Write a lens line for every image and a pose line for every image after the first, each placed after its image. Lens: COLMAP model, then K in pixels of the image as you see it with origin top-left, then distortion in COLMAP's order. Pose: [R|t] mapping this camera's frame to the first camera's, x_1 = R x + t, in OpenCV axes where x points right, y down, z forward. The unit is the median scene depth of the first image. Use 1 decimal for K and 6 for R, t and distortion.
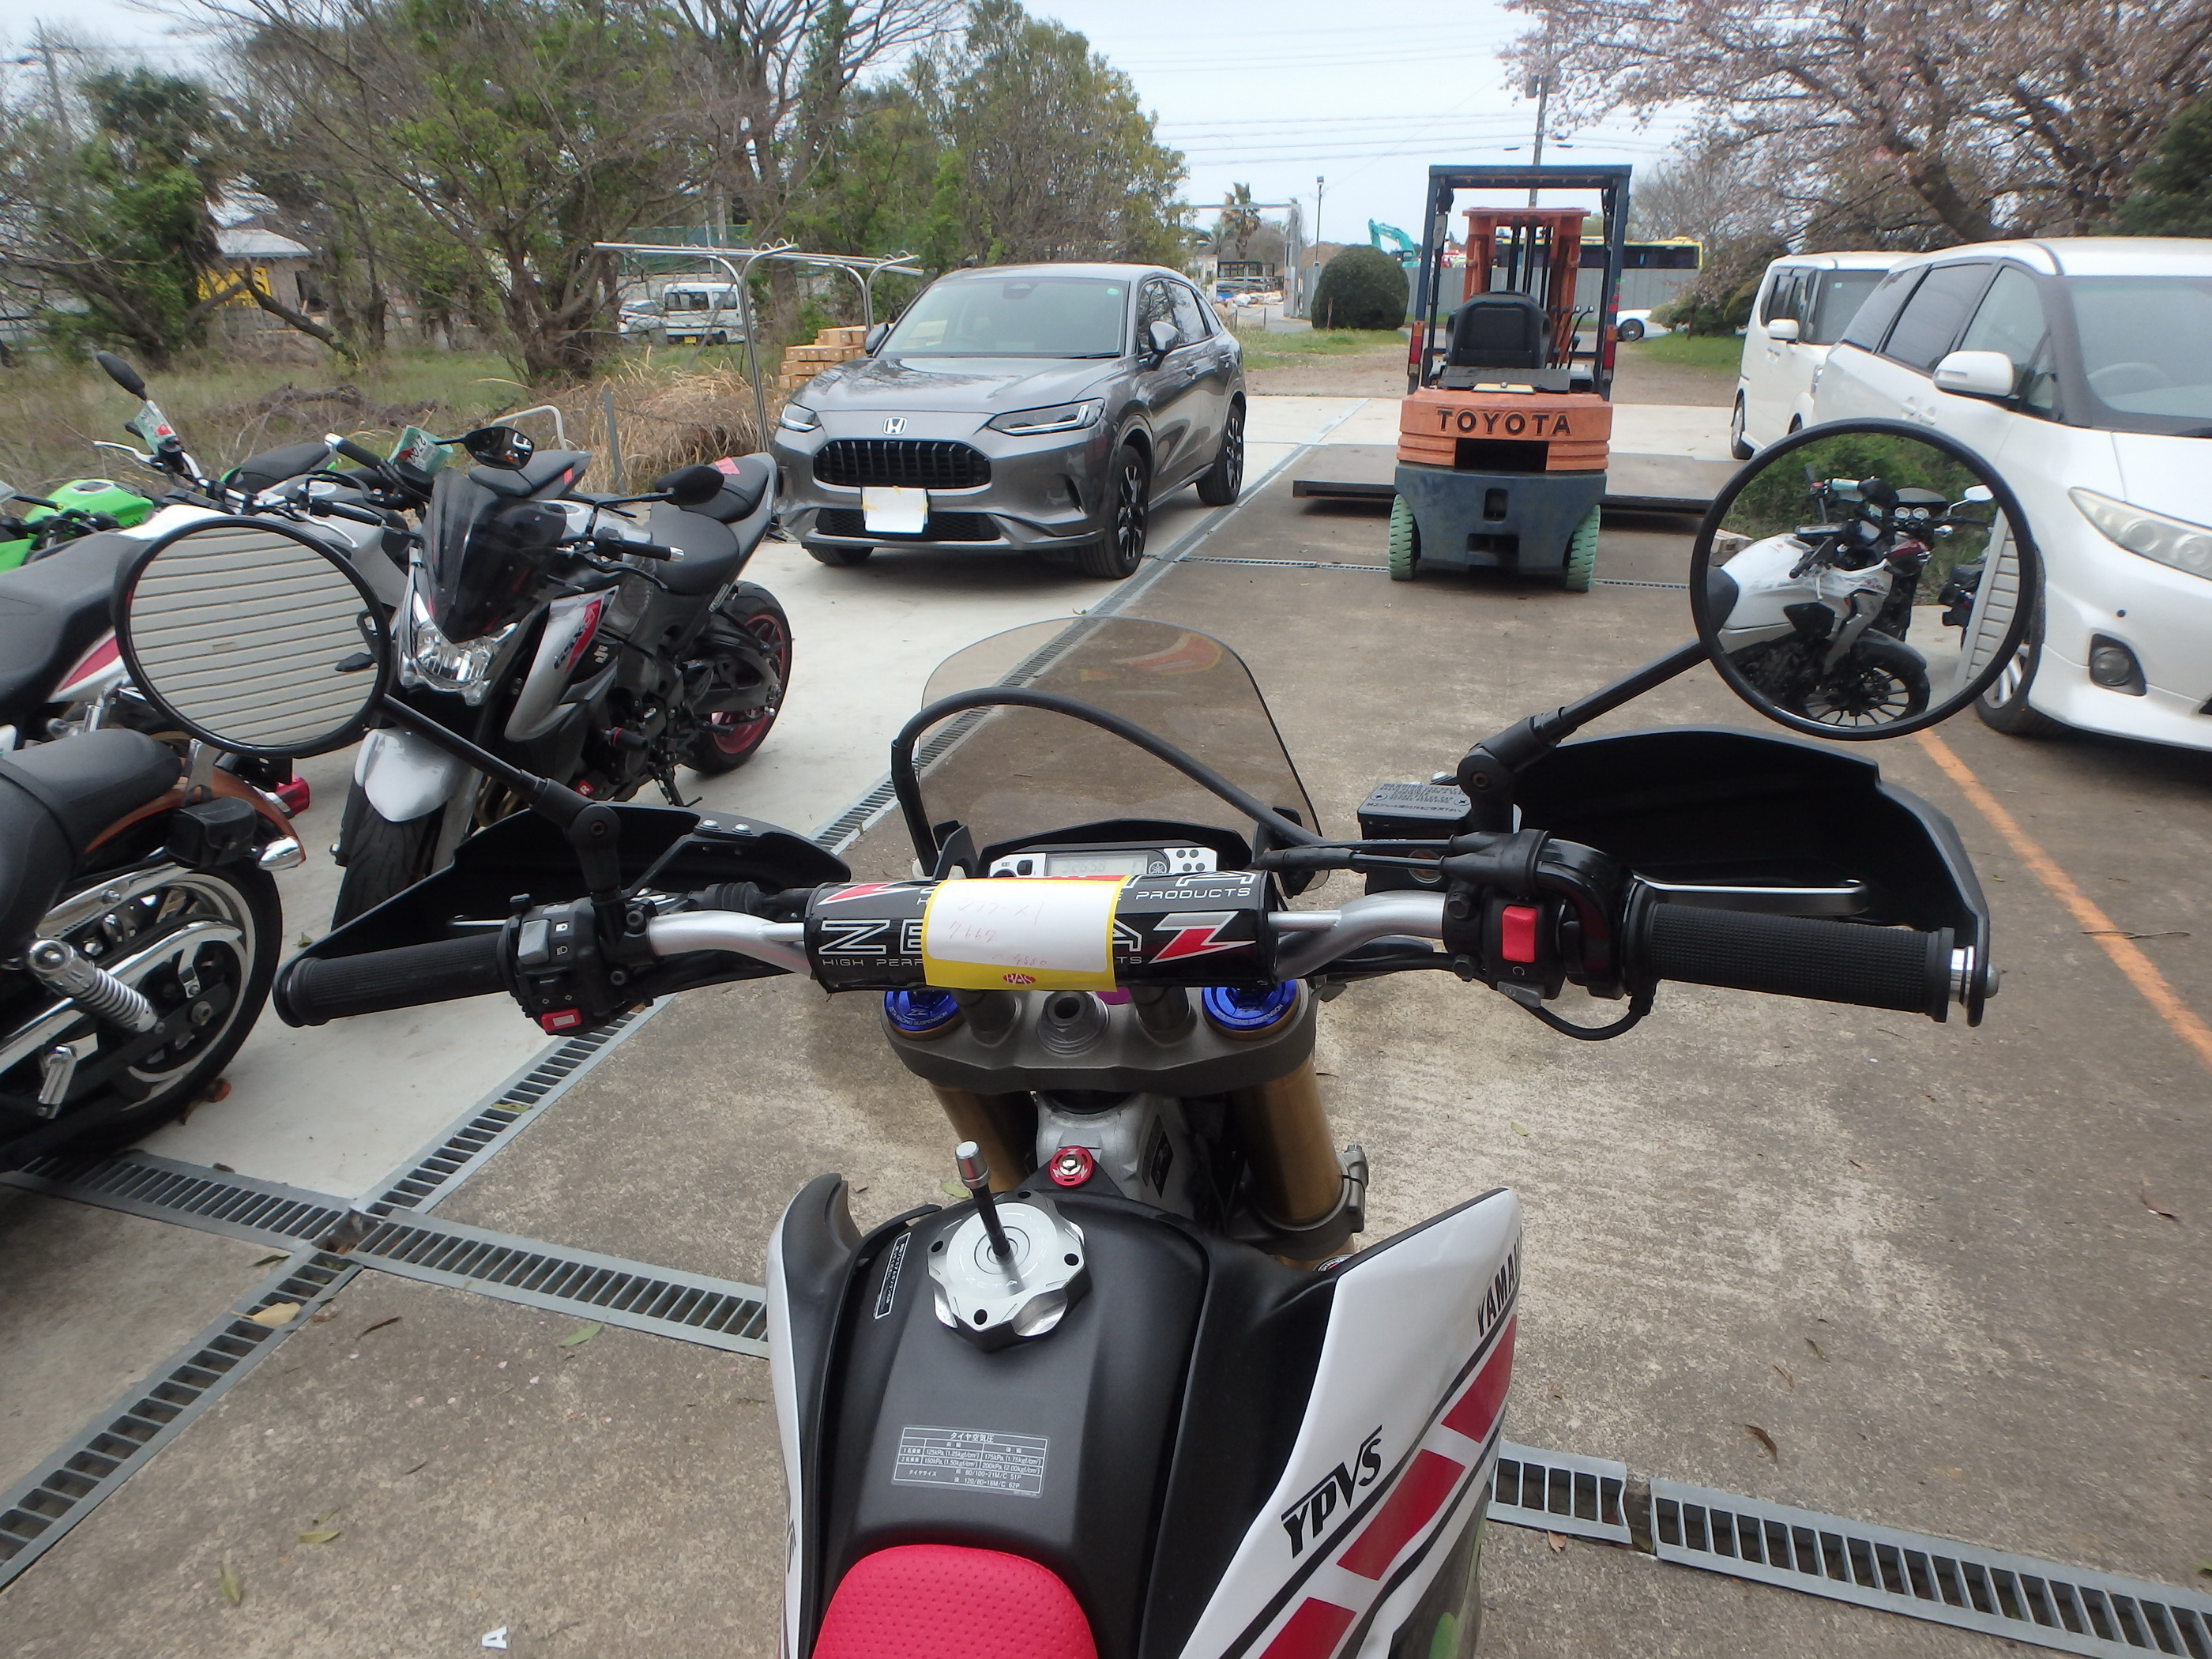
lens RADIAL K [[1348.9, 0, 1135.4], [0, 1348.9, 816.0], [0, 0, 1]] dist [-0.040219, 0.009997]
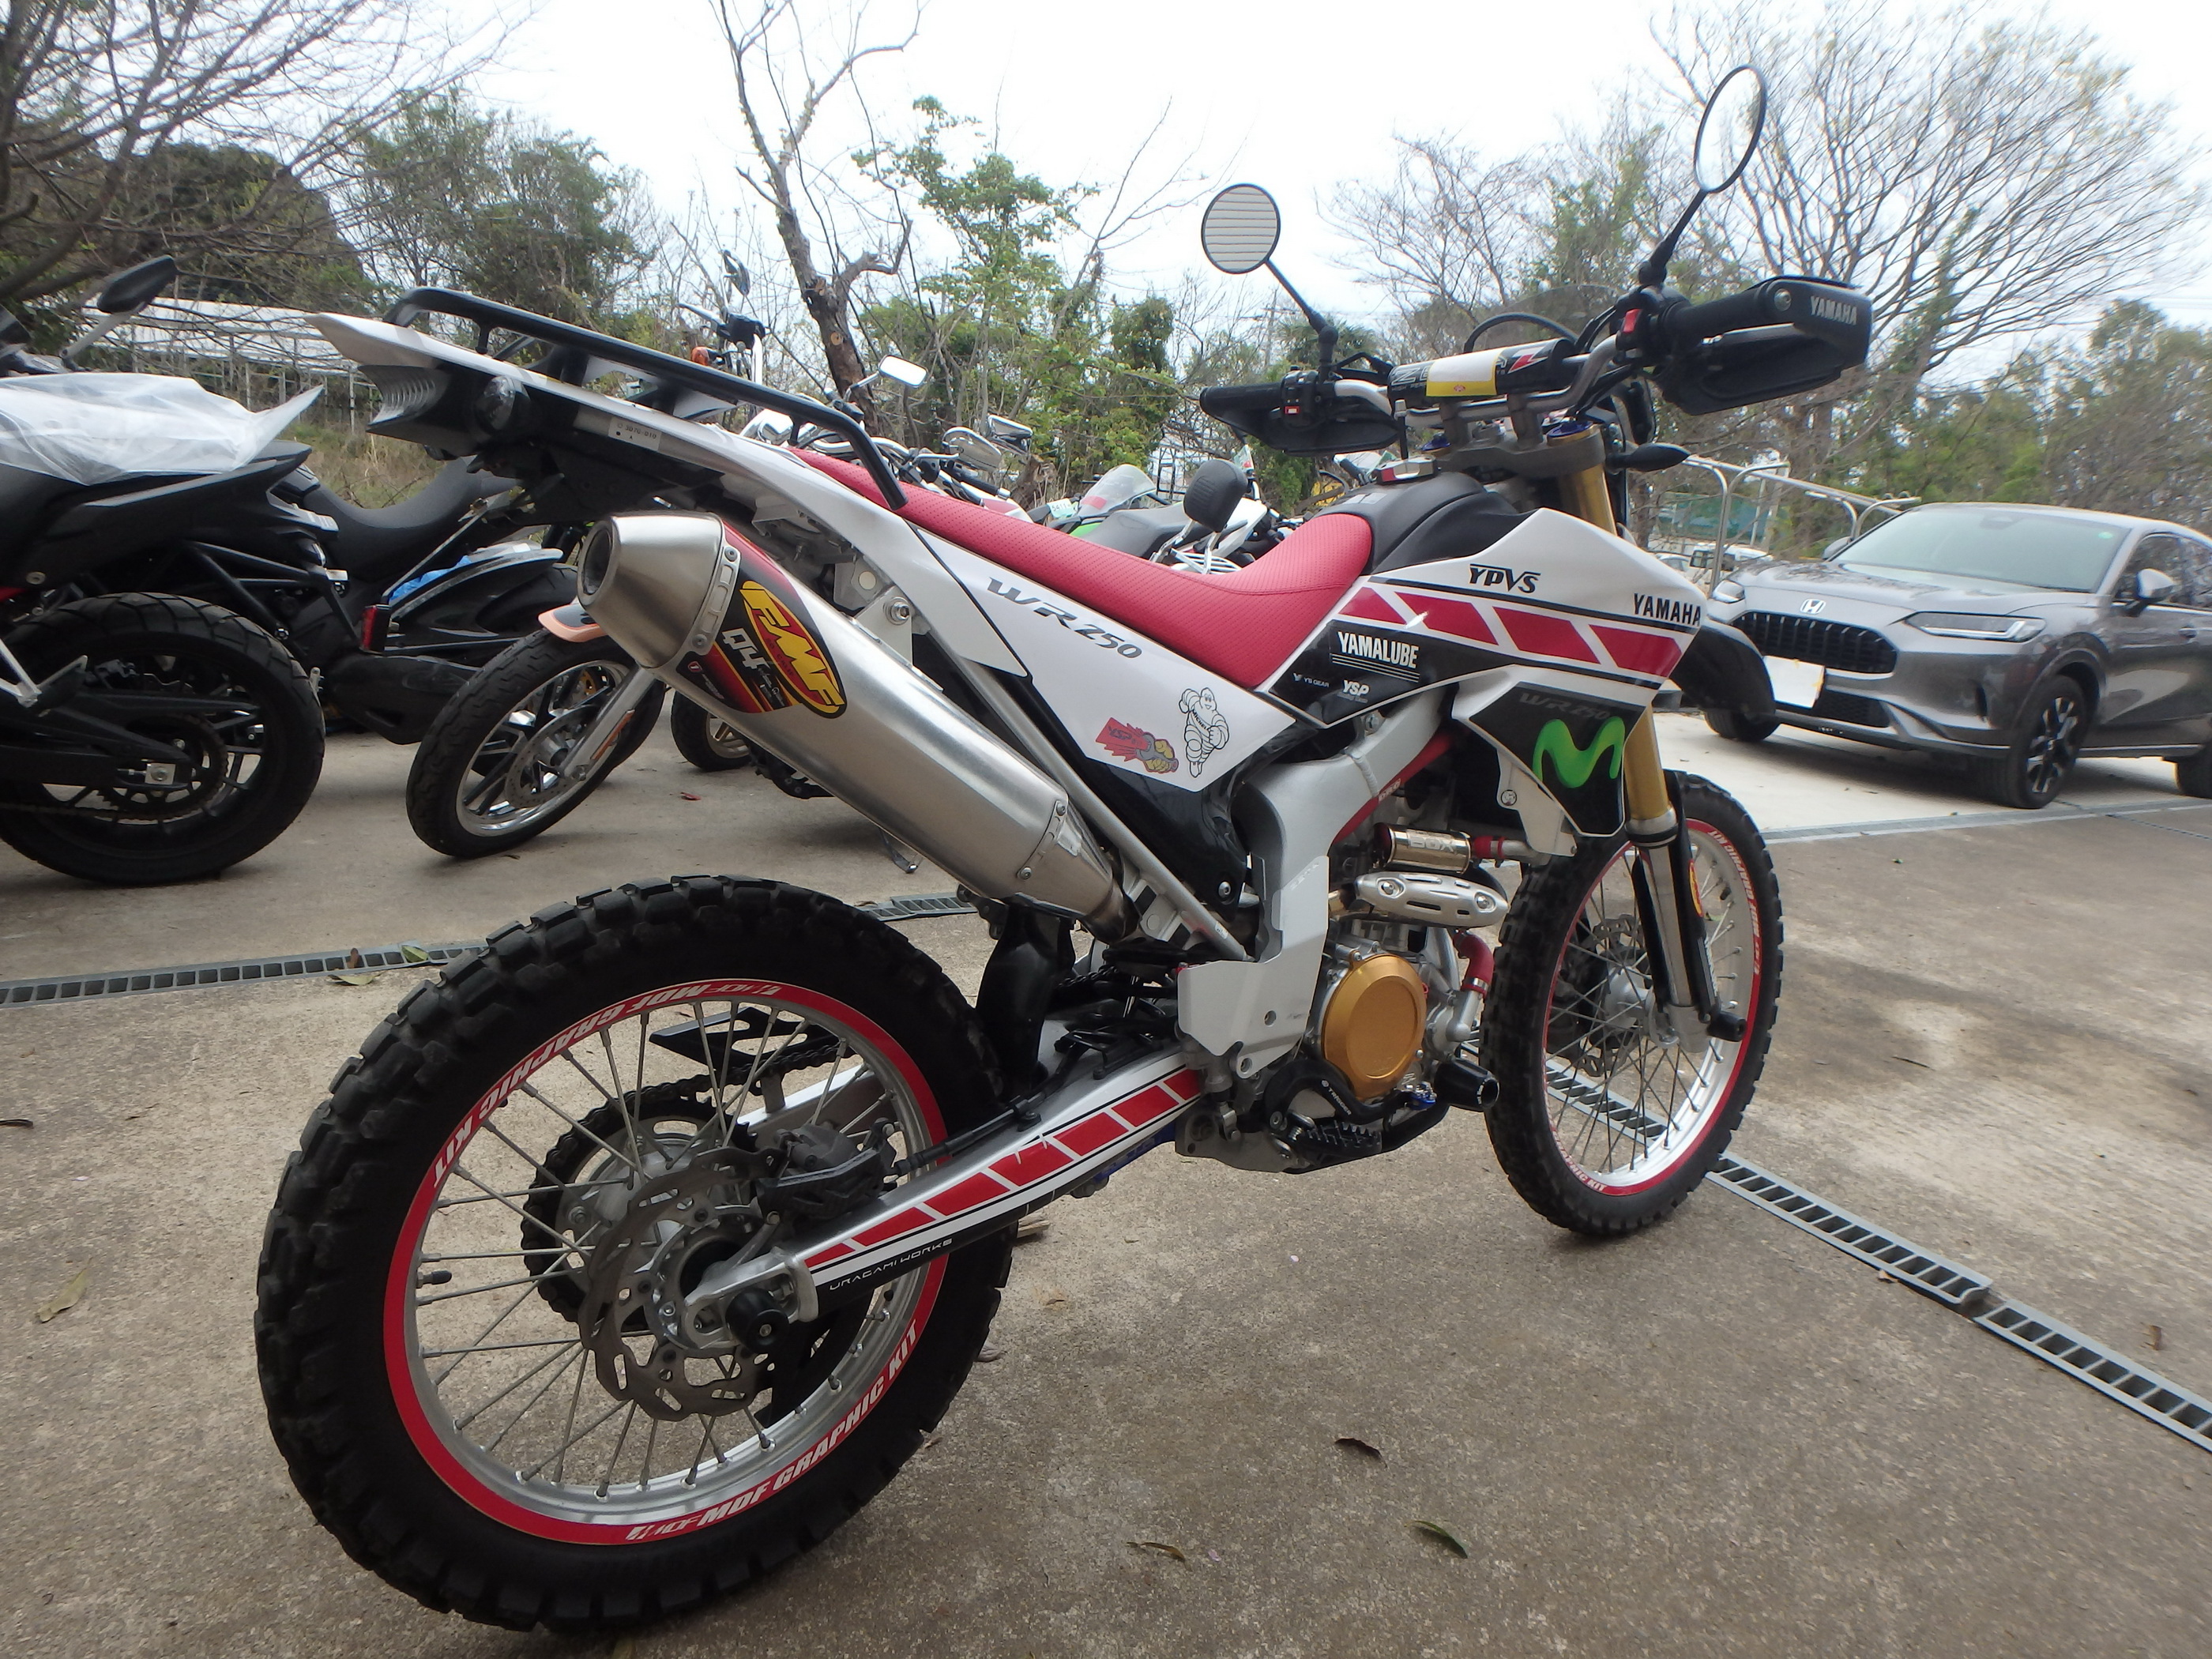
lens RADIAL K [[1343.5, 0, 1098.1], [0, 1343.5, 820.3], [0, 0, 1]] dist [-0.061530, -0.000220]
pose [[0.733754, 0.248831, -0.632209, 0.348030], [-0.353383, 0.934521, -0.042326, 0.365234], [0.580280, 0.254469, 0.773641, -0.301421]]
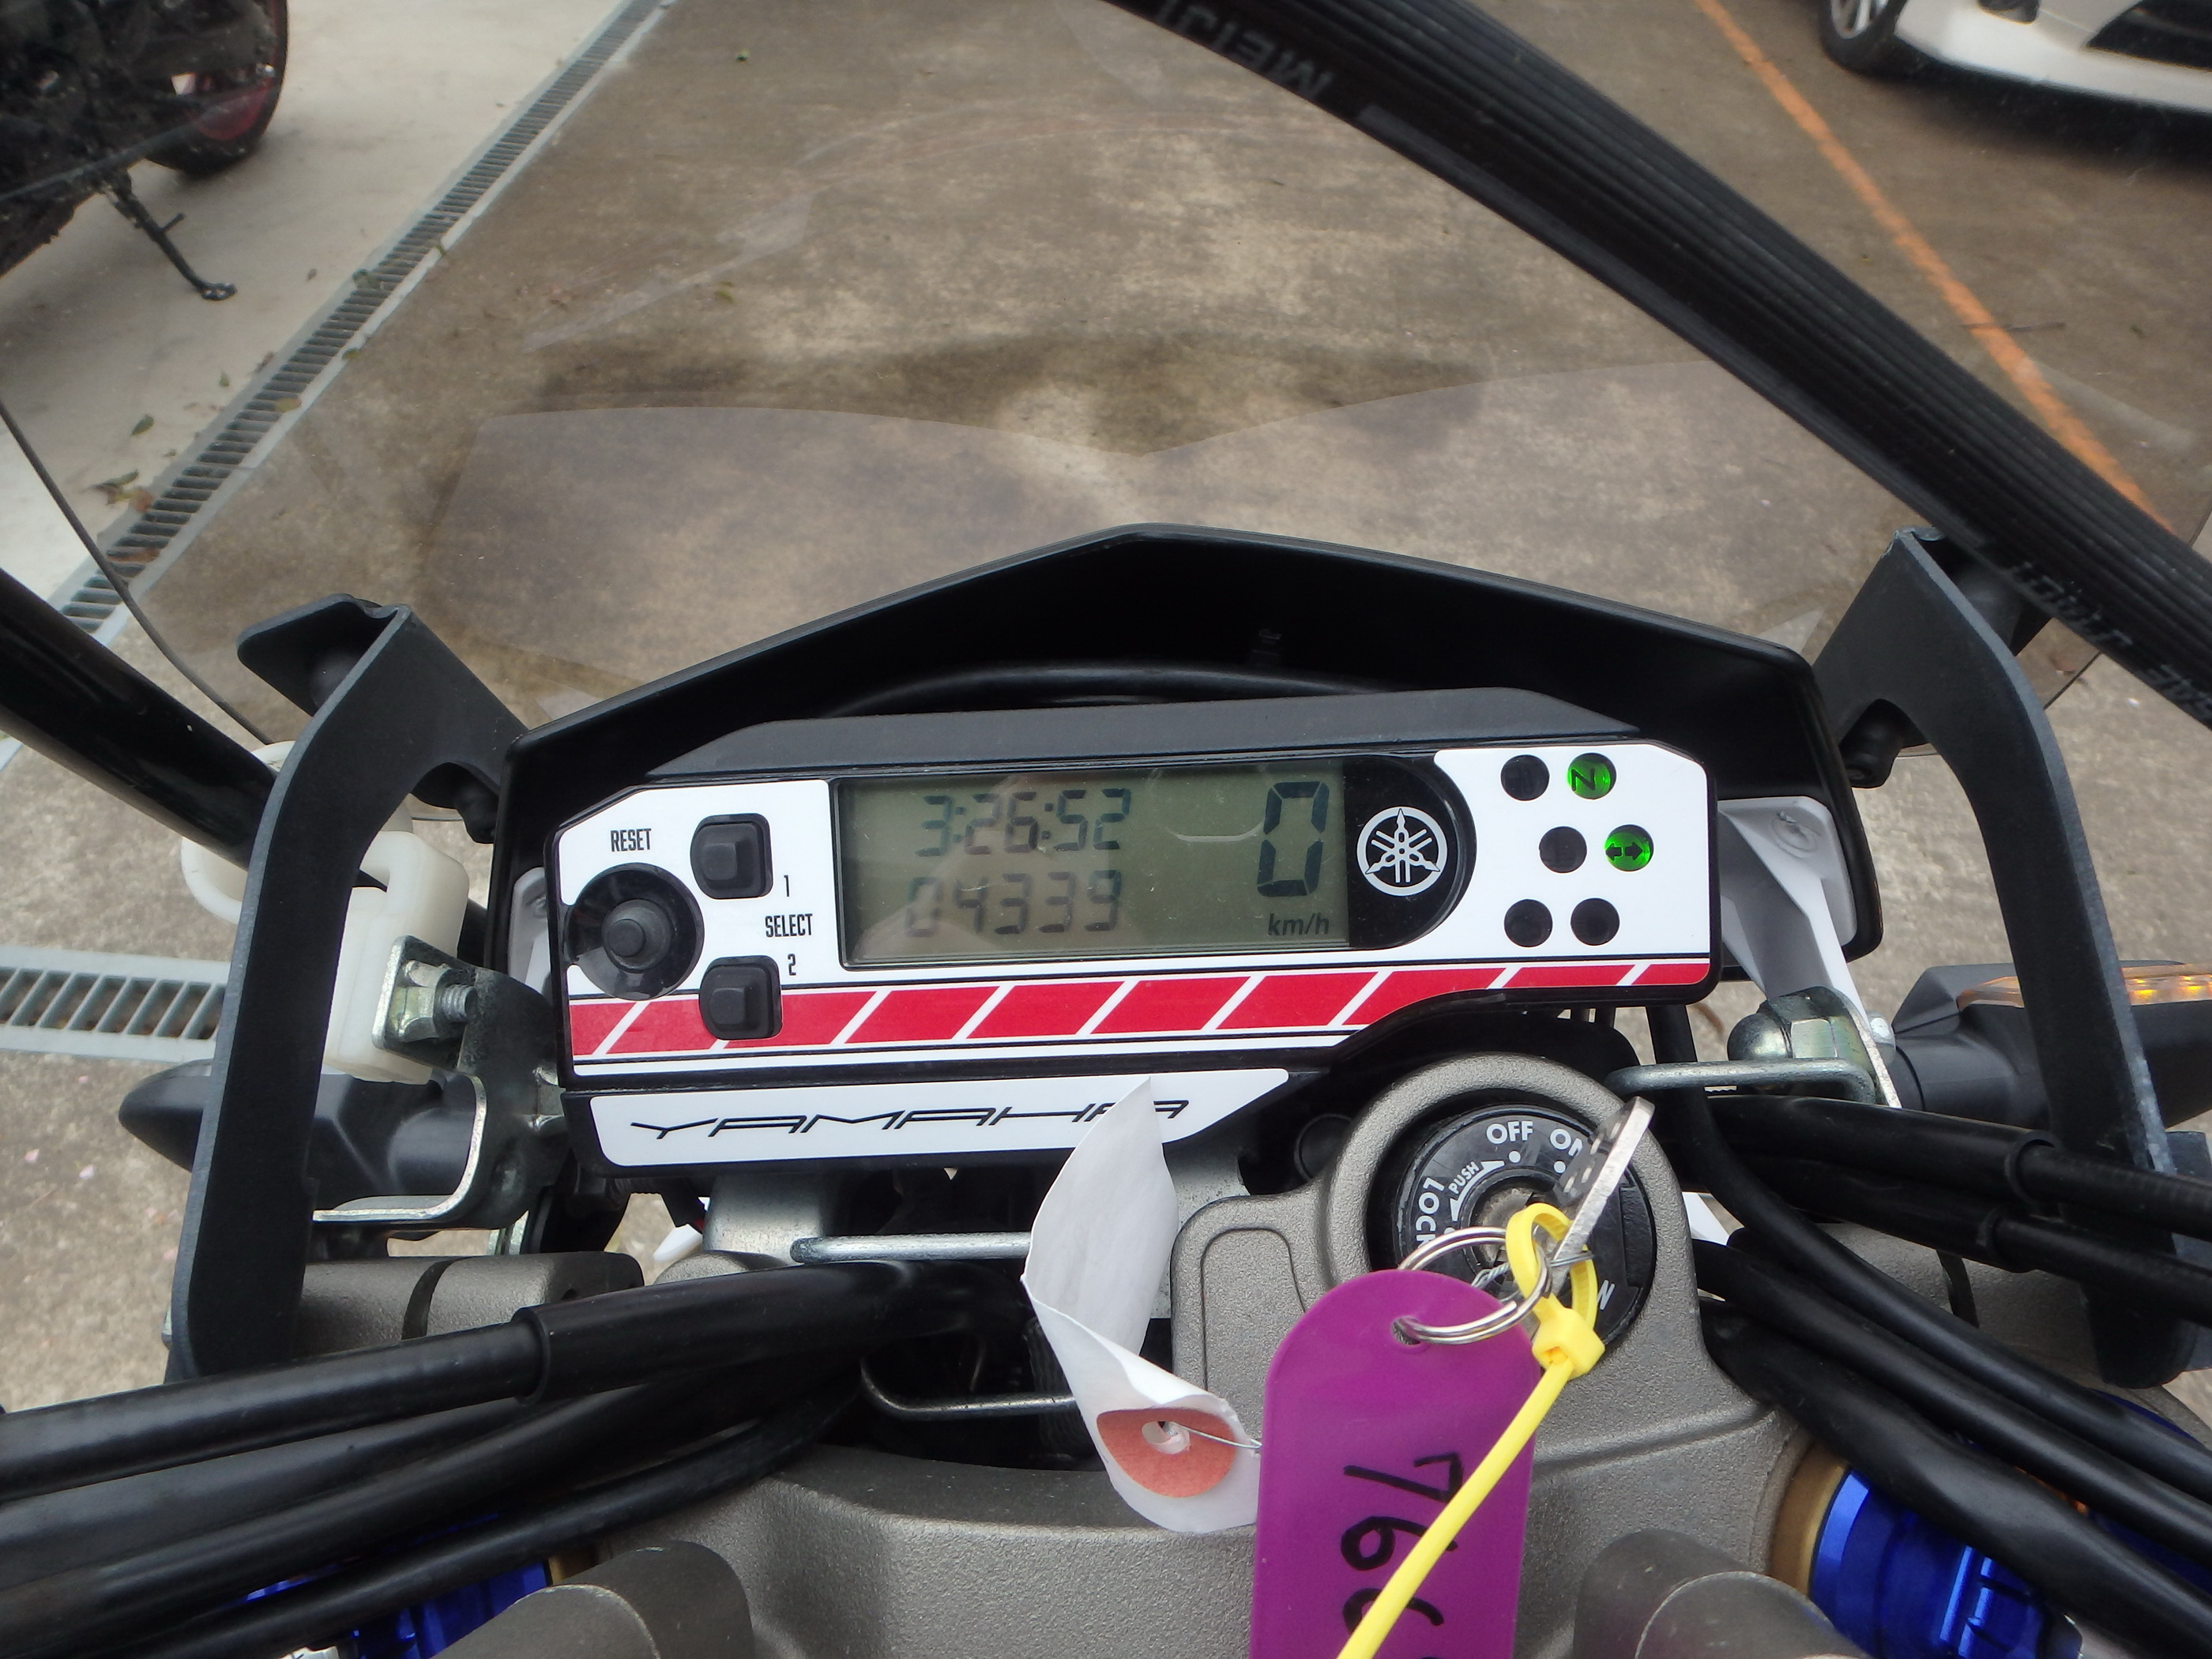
lens RADIAL K [[1384.1, 0, 1114.2], [0, 1384.1, 820.0], [0, 0, 1]] dist [-0.083960, 0.043003]
pose [[0.979267, -0.111132, 0.169371, -0.023856], [0.028129, 0.902585, 0.429592, -0.021551], [-0.200613, -0.415921, 0.886997, 0.320040]]
